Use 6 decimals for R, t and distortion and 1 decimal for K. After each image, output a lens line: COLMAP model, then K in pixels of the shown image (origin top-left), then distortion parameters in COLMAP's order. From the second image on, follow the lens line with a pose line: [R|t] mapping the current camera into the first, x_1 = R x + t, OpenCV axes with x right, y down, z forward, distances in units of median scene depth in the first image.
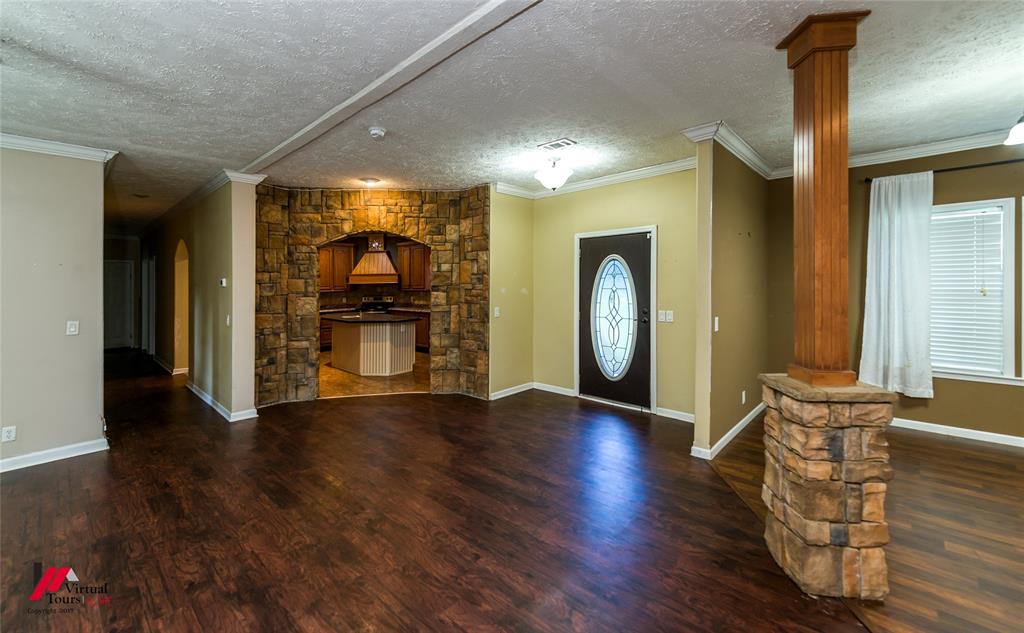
lens RADIAL K [[414.4, 0, 496.5], [0, 414.4, 274.1], [0, 0, 1]] dist [0.002488, 0.000039]
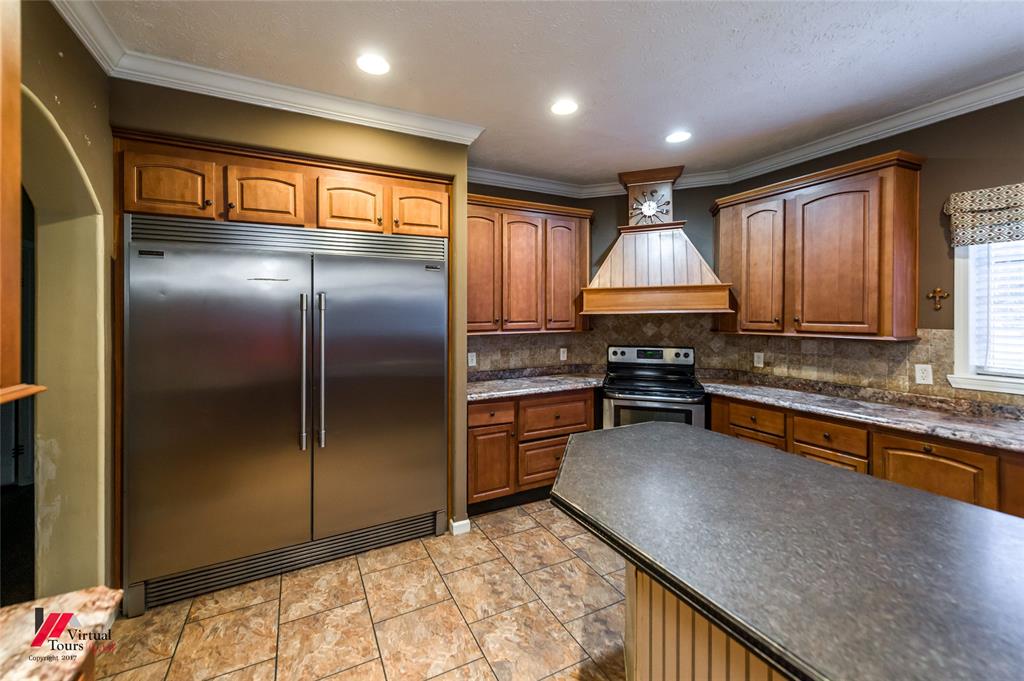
lens RADIAL K [[413.0, 0, 487.7], [0, 413.0, 316.0], [0, 0, 1]] dist [0.014625, -0.002087]
pose [[0.934022, 0.005169, -0.357179, -0.298694], [-0.000203, 0.999903, 0.013940, 0.019718], [0.357217, -0.012948, 0.933932, 0.610498]]
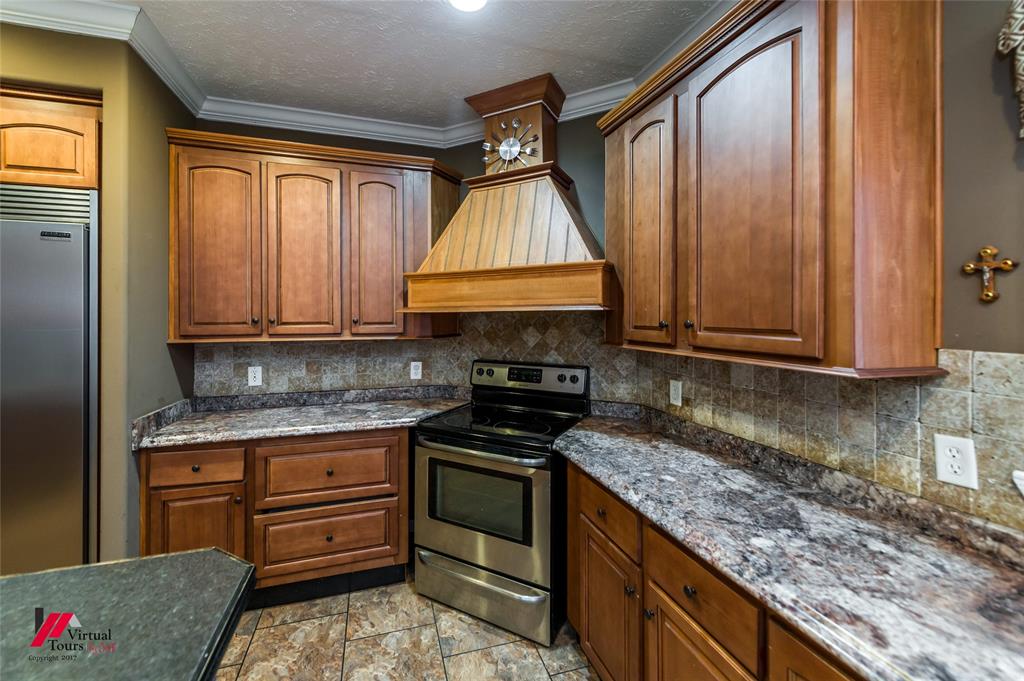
lens RADIAL K [[413.0, 0, 488.5], [0, 413.0, 313.0], [0, 0, 1]] dist [0.014625, -0.002087]
pose [[0.861975, 0.006358, -0.506911, -0.184956], [-0.005104, 0.999980, 0.003863, 0.022160], [0.506925, -0.000742, 0.861990, 0.800638]]
